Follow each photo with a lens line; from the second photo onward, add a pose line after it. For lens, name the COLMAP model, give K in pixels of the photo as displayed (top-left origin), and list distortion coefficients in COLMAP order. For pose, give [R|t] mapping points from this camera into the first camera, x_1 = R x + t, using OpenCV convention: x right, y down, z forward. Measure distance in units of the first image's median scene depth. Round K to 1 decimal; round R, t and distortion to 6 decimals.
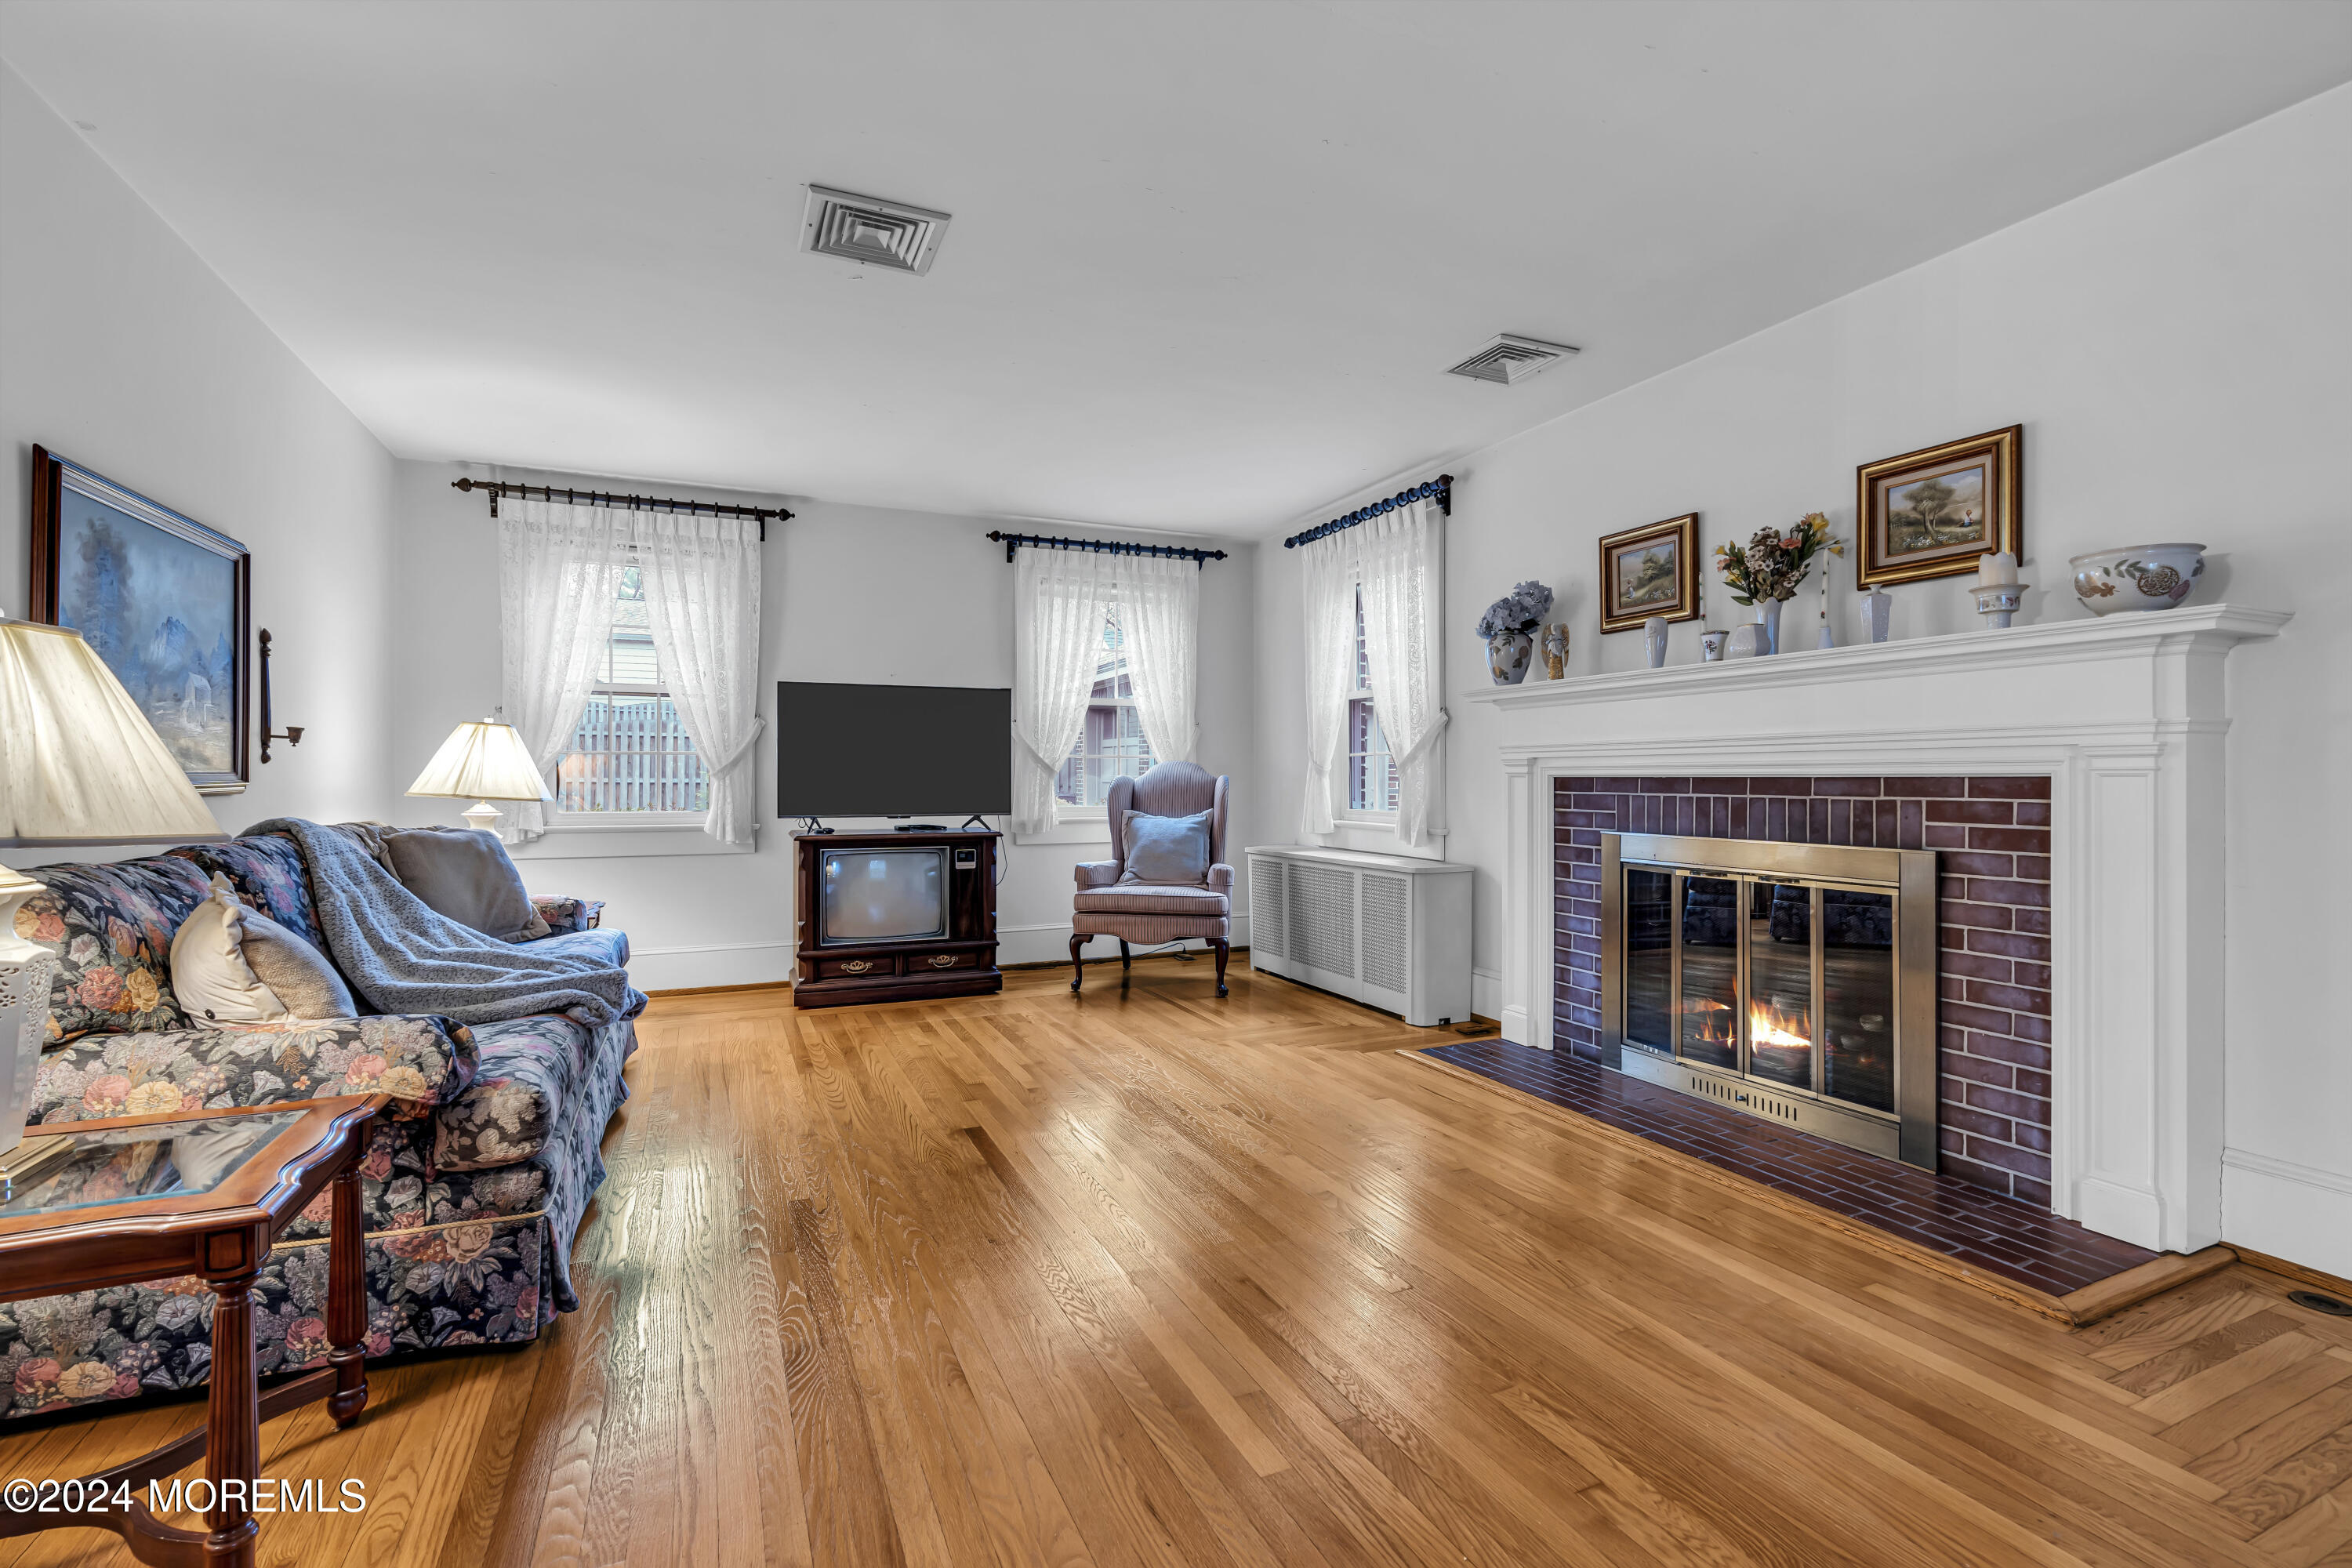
lens RADIAL K [[1050.1, 0, 1176.8], [0, 1050.1, 779.9], [0, 0, 1]] dist [-0.009872, 0.004120]
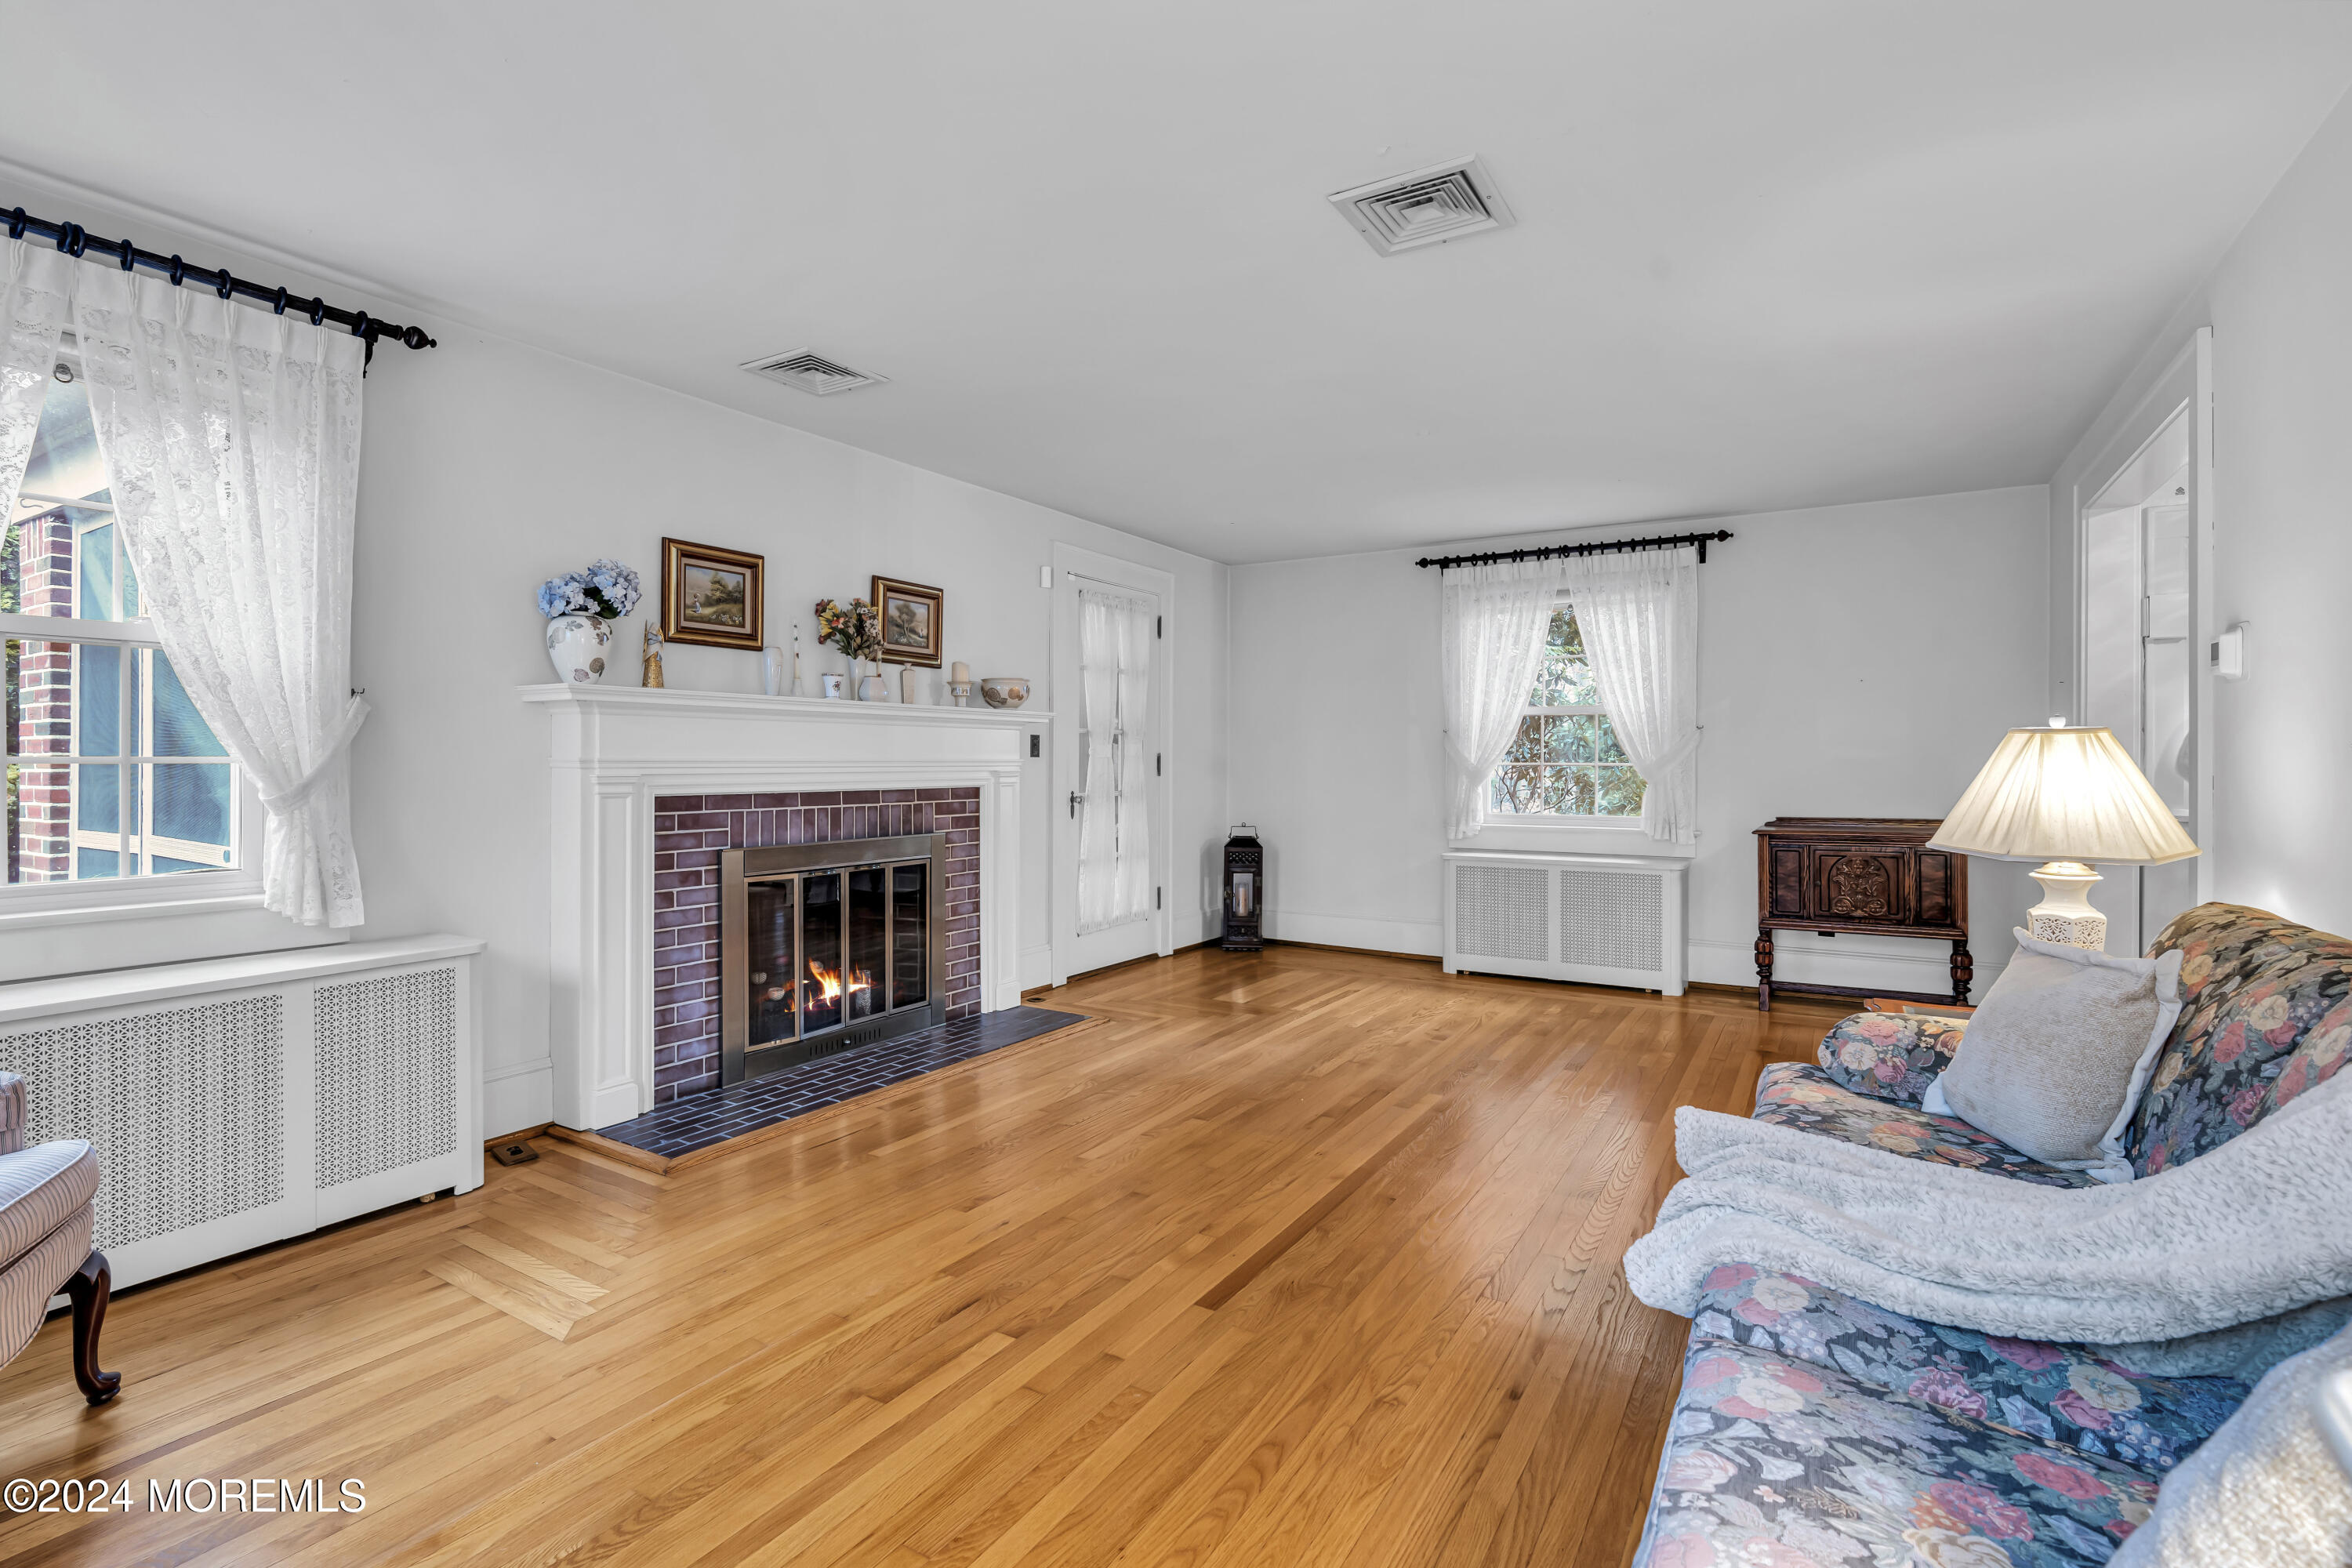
lens RADIAL K [[1094.1, 0, 1175.9], [0, 1094.1, 780.2], [0, 0, 1]] dist [-0.010763, 0.004954]
pose [[-0.561683, -0.008858, 0.827305, -0.664456], [0.005918, 0.999874, 0.014724, -0.028034], [-0.827332, 0.013166, -0.561559, 1.191470]]
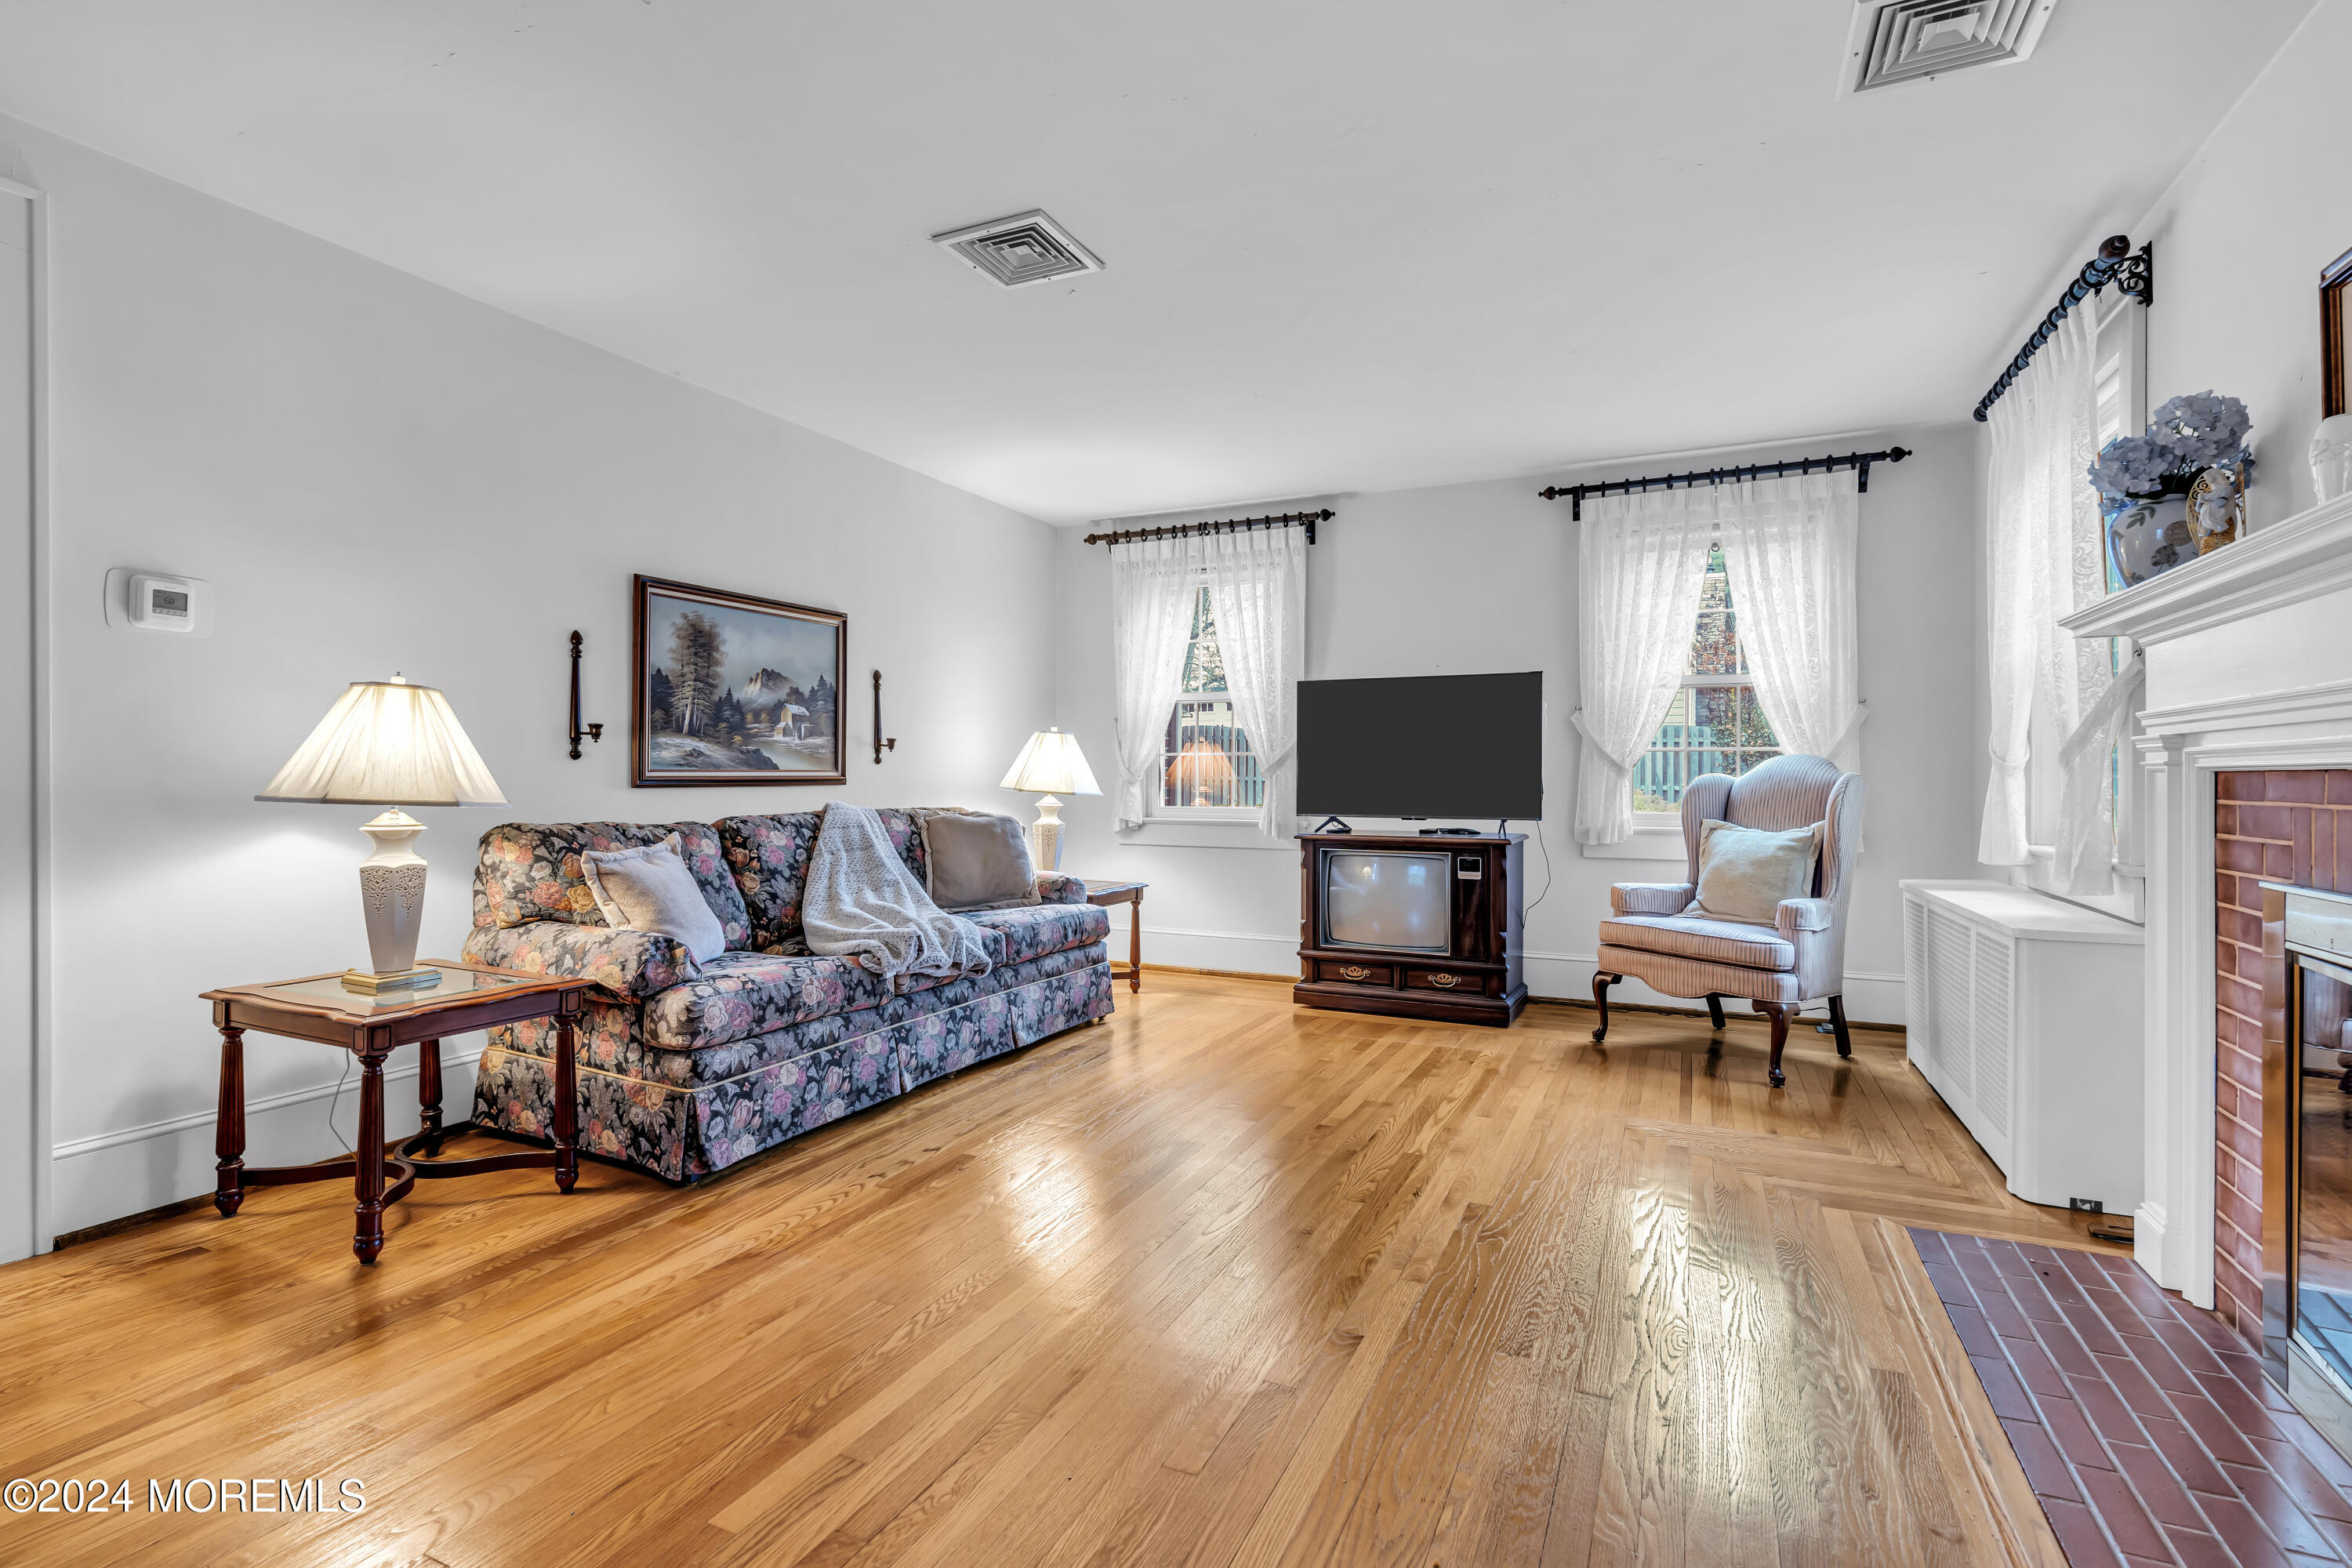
lens RADIAL K [[1094.1, 0, 1175.9], [0, 1094.1, 780.2], [0, 0, 1]] dist [-0.010763, 0.004954]
pose [[0.649310, 0.001994, -0.760521, 0.449029], [-0.005209, 0.999985, -0.001825, 0.005733], [0.760506, 0.005147, 0.649311, 0.287106]]
